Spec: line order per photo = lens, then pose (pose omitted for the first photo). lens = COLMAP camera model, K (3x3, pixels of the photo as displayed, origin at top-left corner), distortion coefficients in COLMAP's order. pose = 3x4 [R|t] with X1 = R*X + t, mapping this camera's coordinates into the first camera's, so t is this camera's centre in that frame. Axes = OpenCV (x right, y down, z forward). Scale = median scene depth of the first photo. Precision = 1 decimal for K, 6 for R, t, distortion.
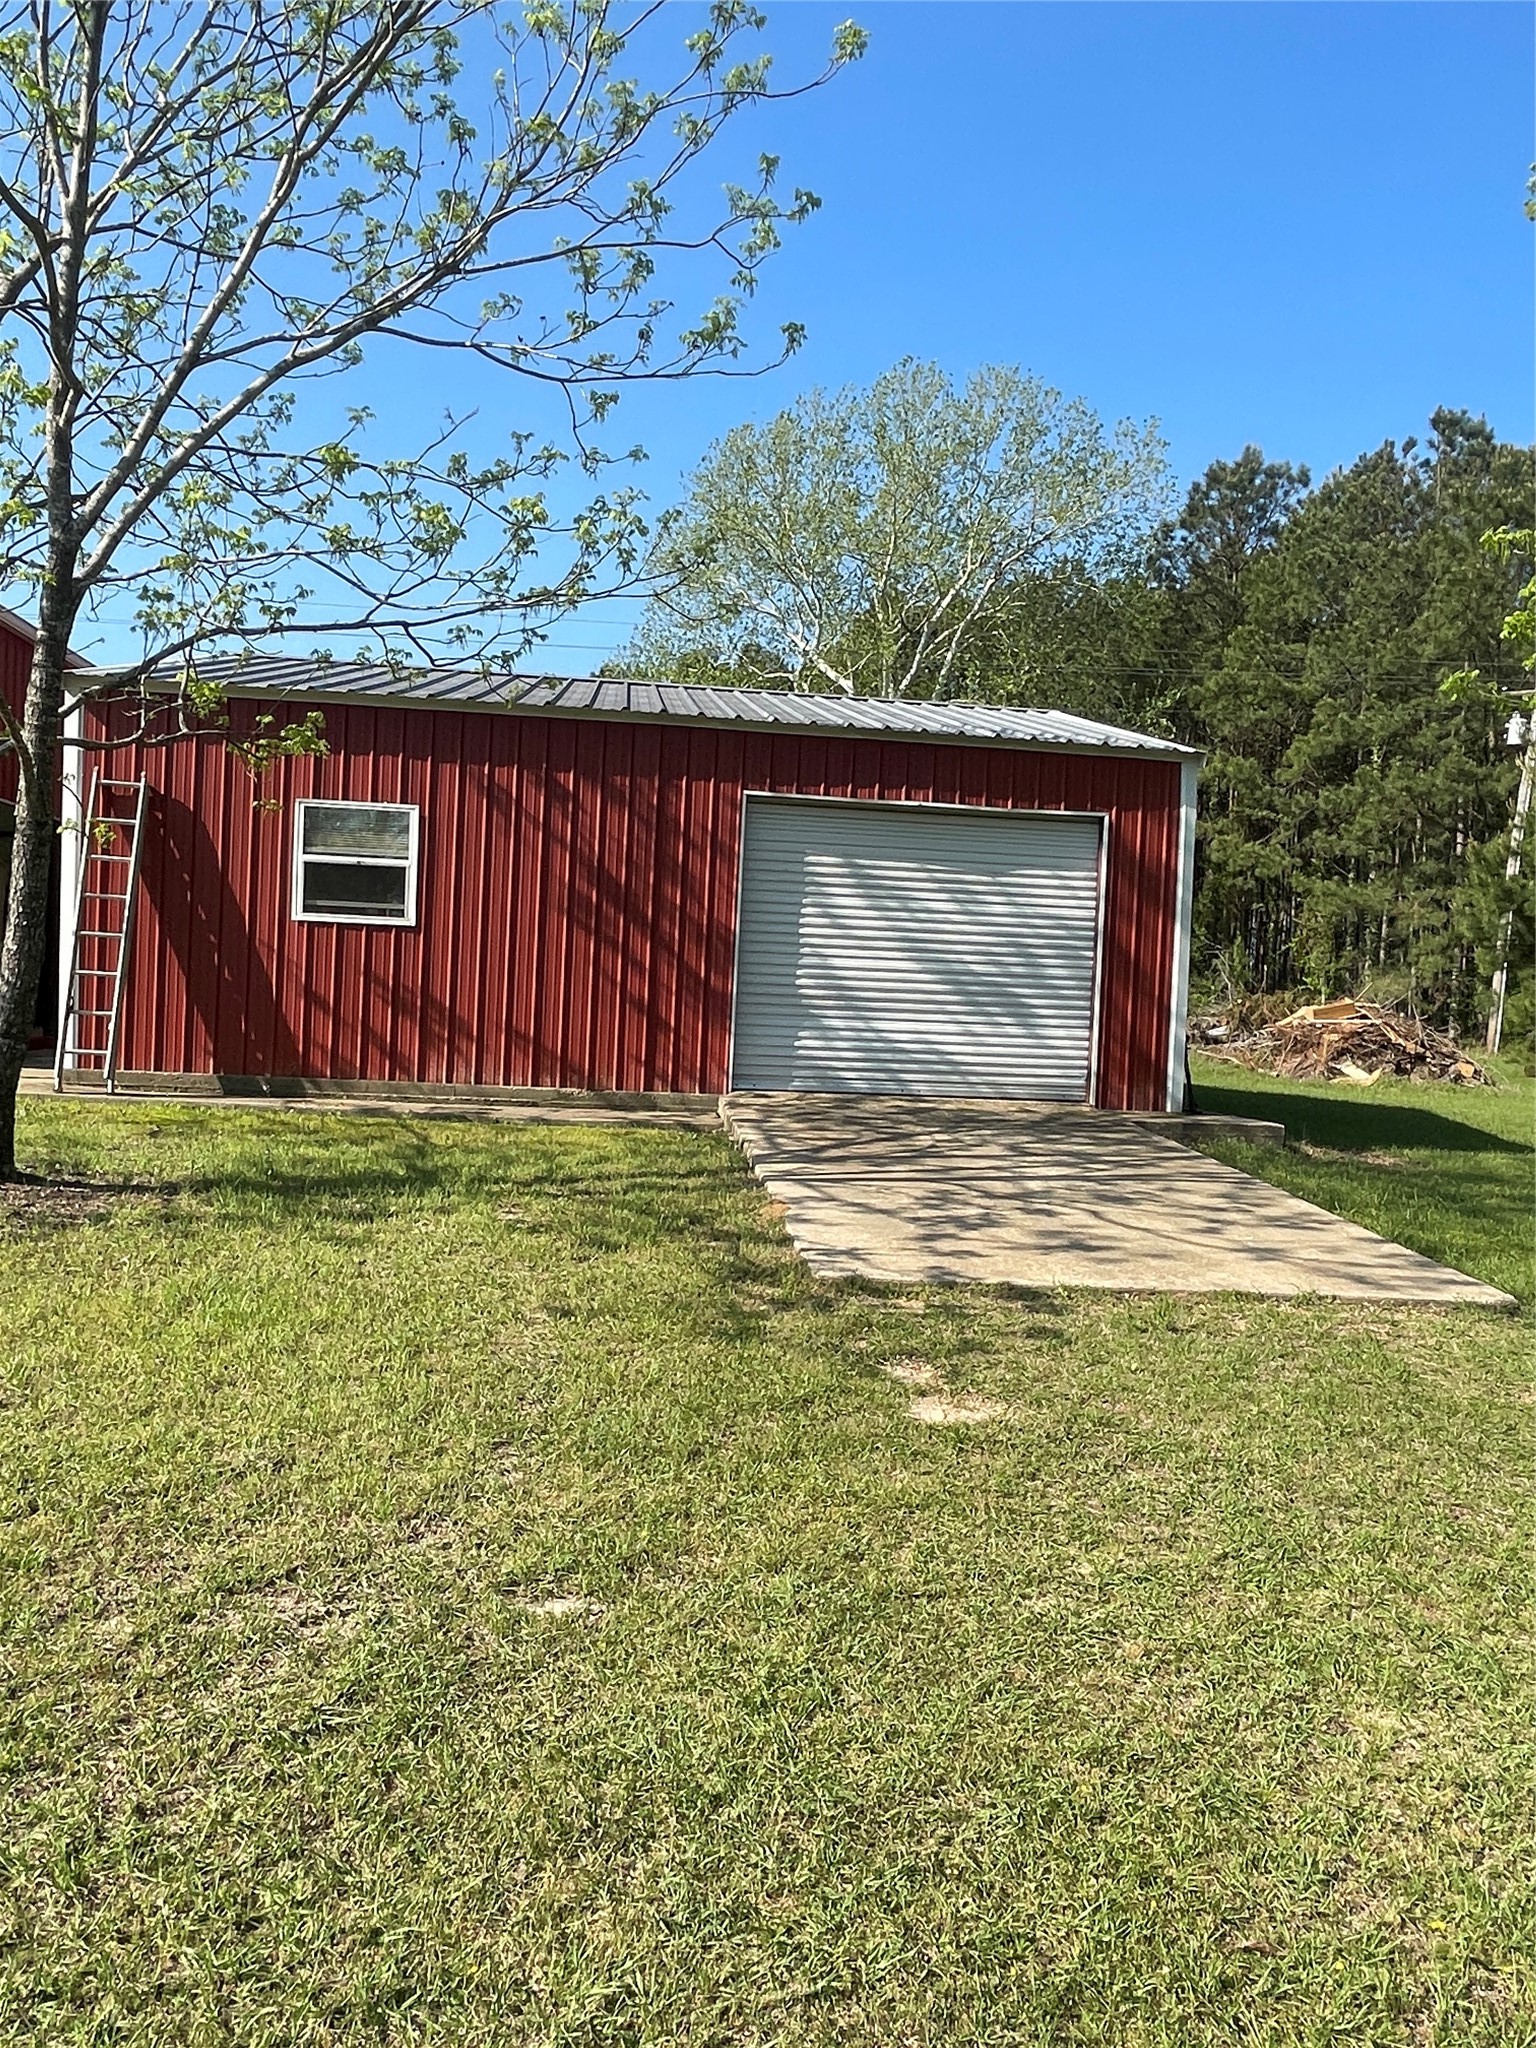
lens RADIAL K [[1527.9, 0, 768.0], [0, 1527.9, 1024.0], [0, 0, 1]] dist [0.003619, -0.000151]
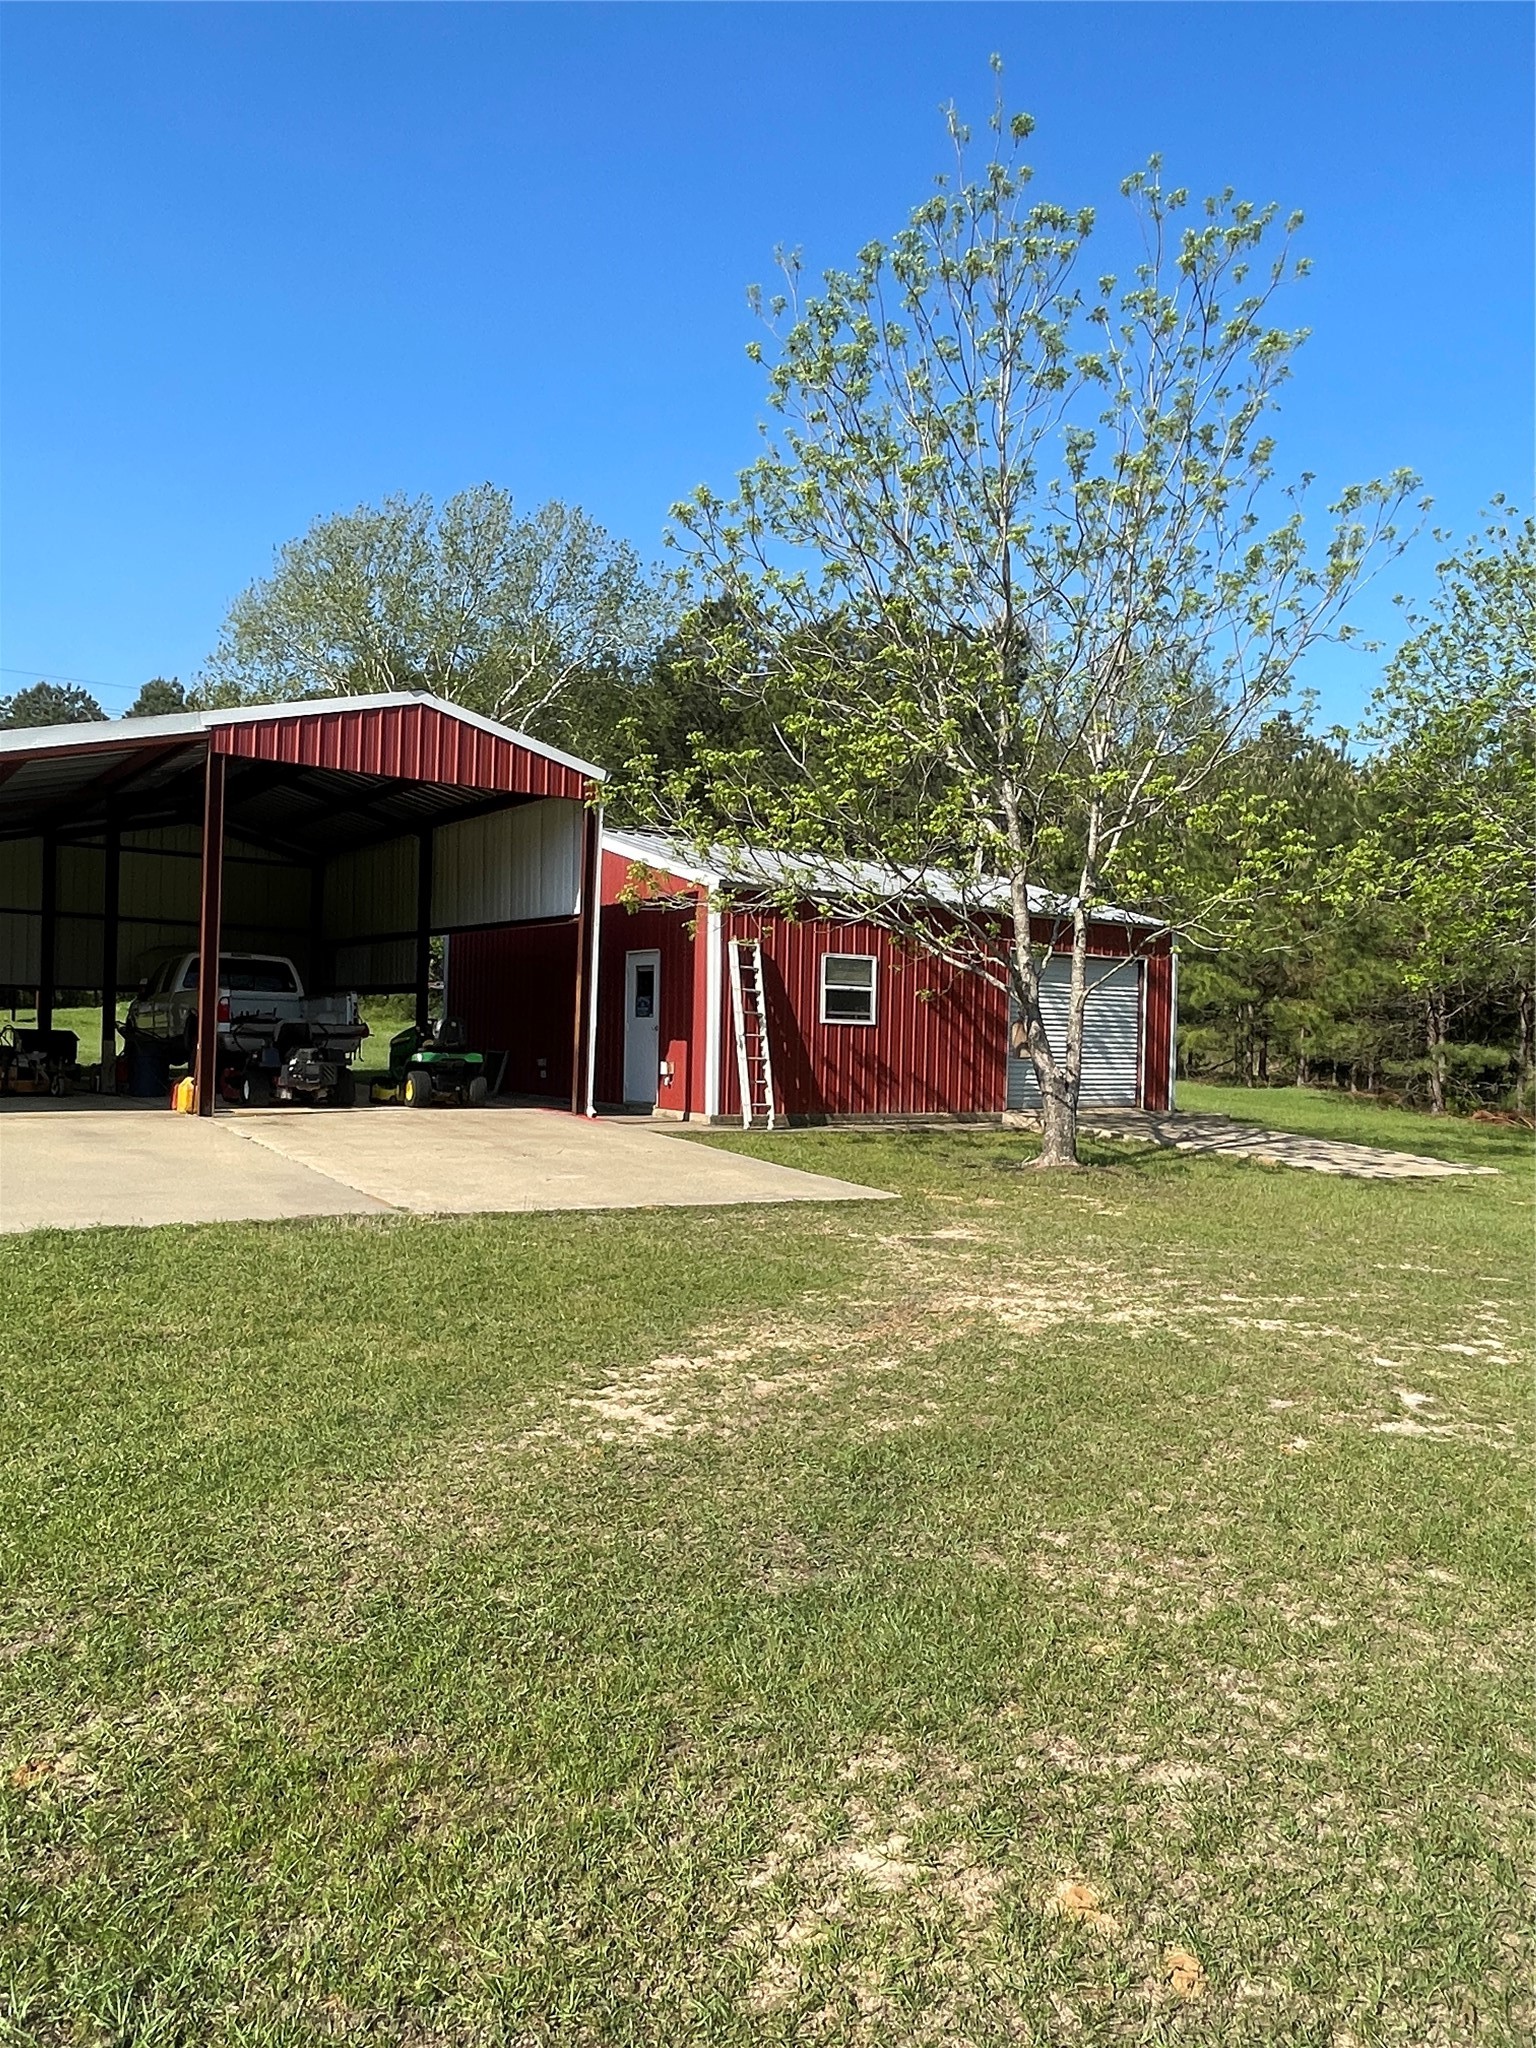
lens RADIAL K [[1444.5, 0, 773.1], [0, 1444.5, 1038.1], [0, 0, 1]] dist [0.001190, -0.002774]
pose [[0.876419, -0.023789, 0.480961, -1.124539], [0.018634, 0.999706, 0.015491, -0.076092], [-0.481188, -0.004614, 0.876605, -0.397183]]
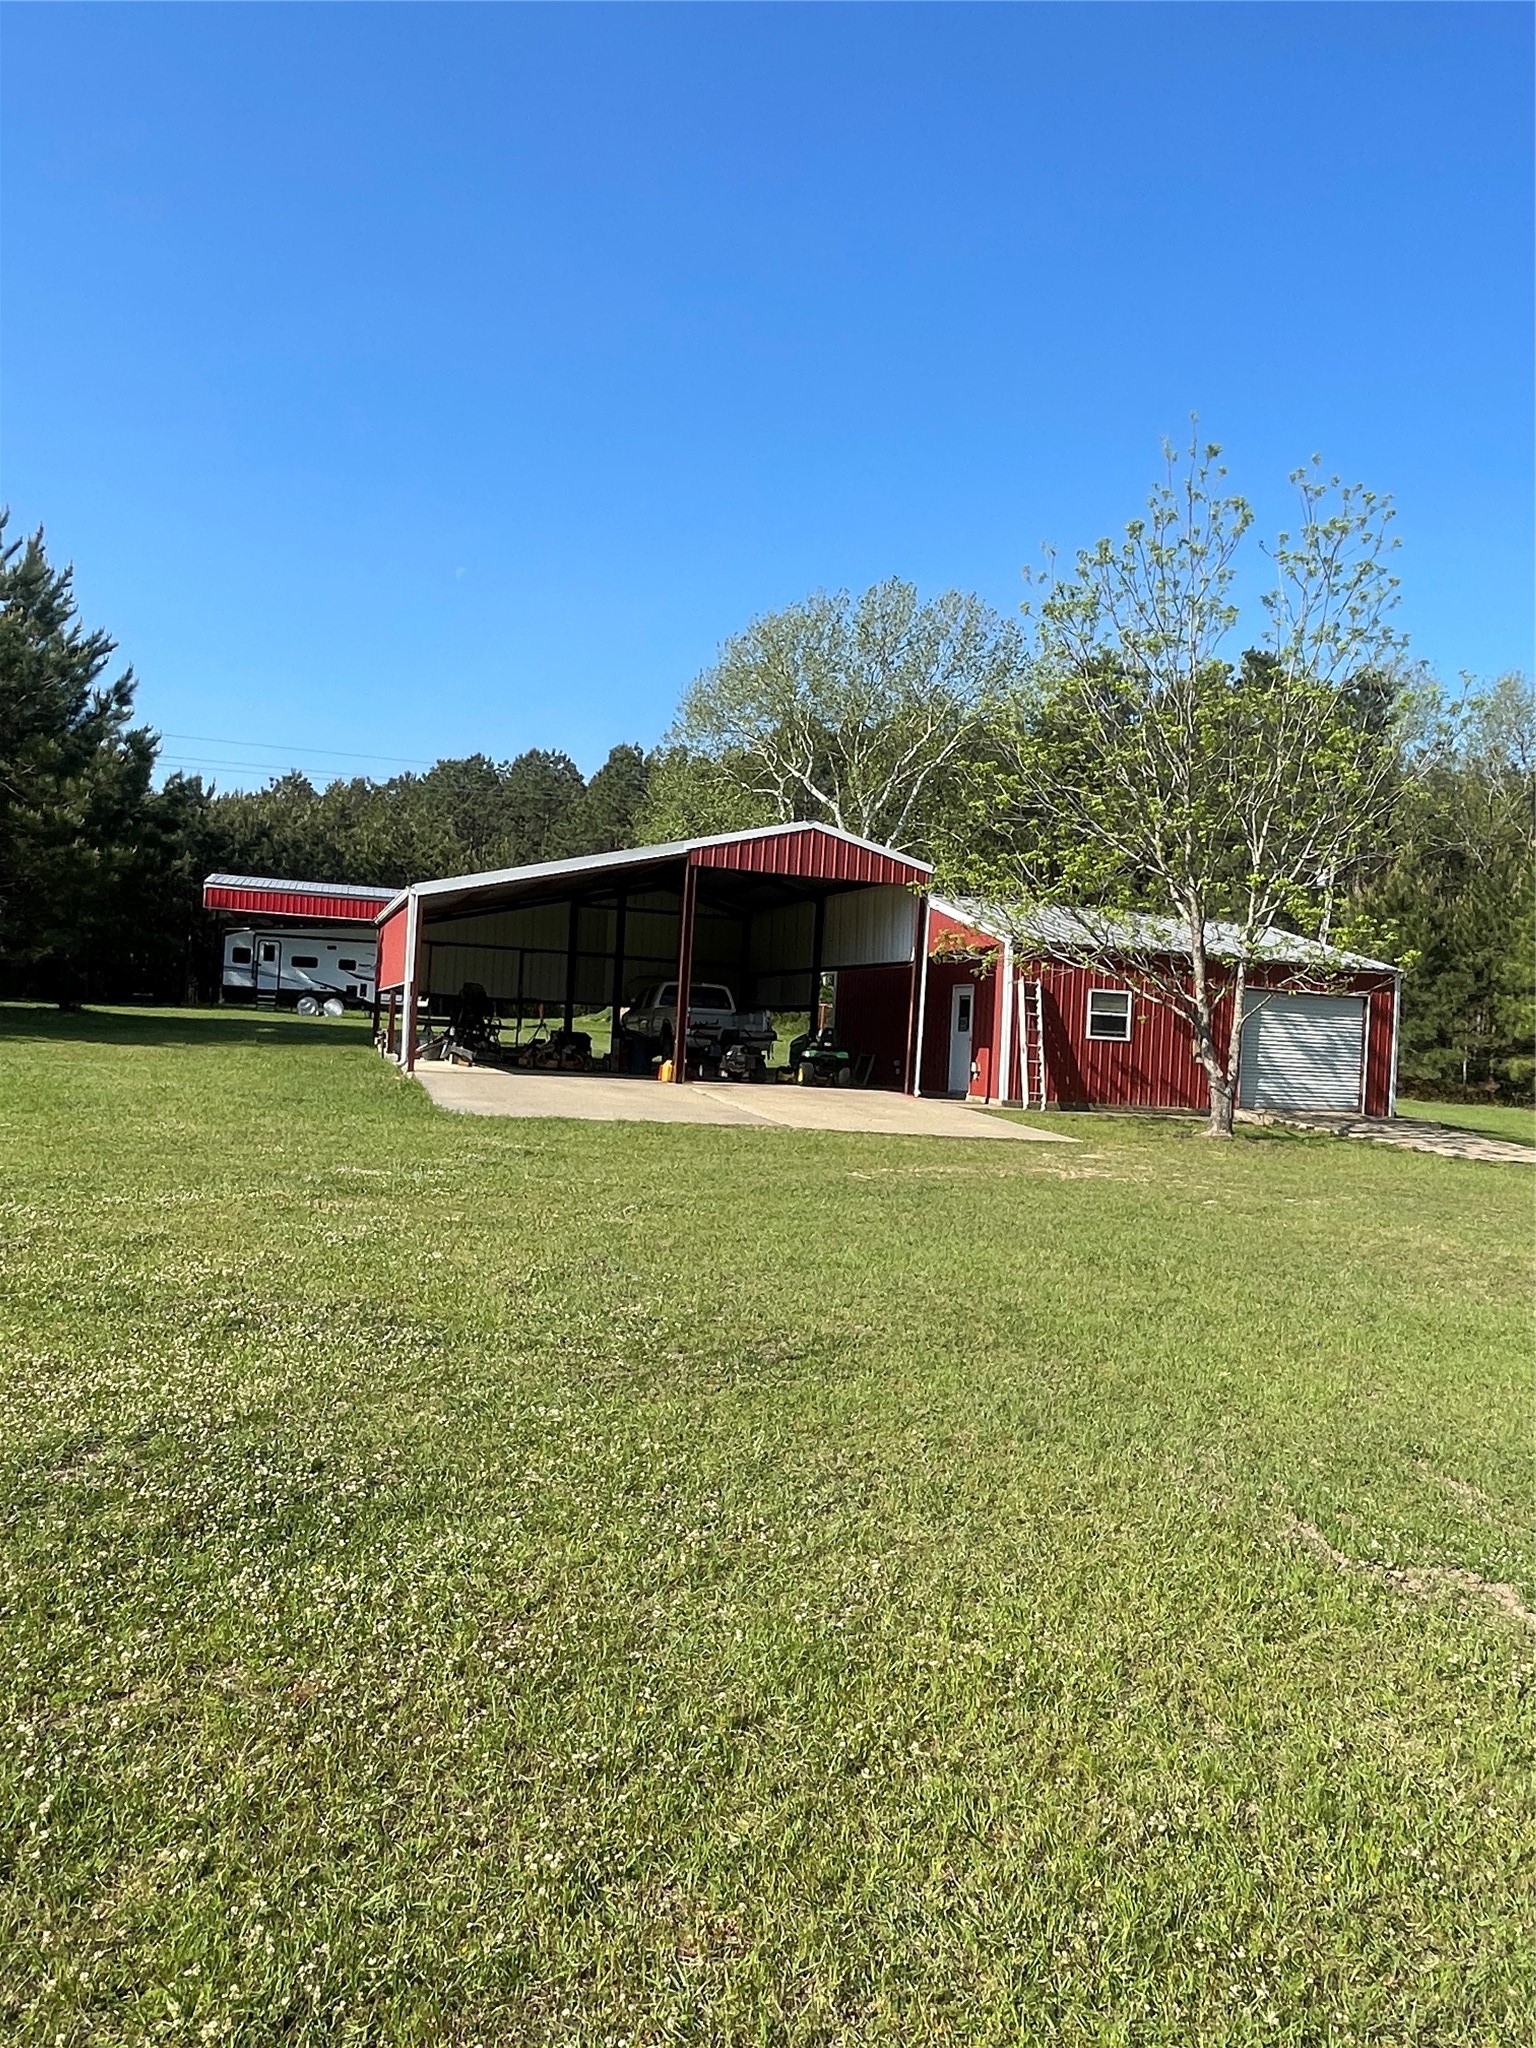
lens RADIAL K [[1444.5, 0, 773.1], [0, 1444.5, 1038.1], [0, 0, 1]] dist [0.001190, -0.002774]
pose [[0.976255, 0.006346, 0.216533, -1.270901], [-0.006241, 0.999980, -0.001169, -0.061932], [-0.216536, -0.000211, 0.976275, -1.108994]]
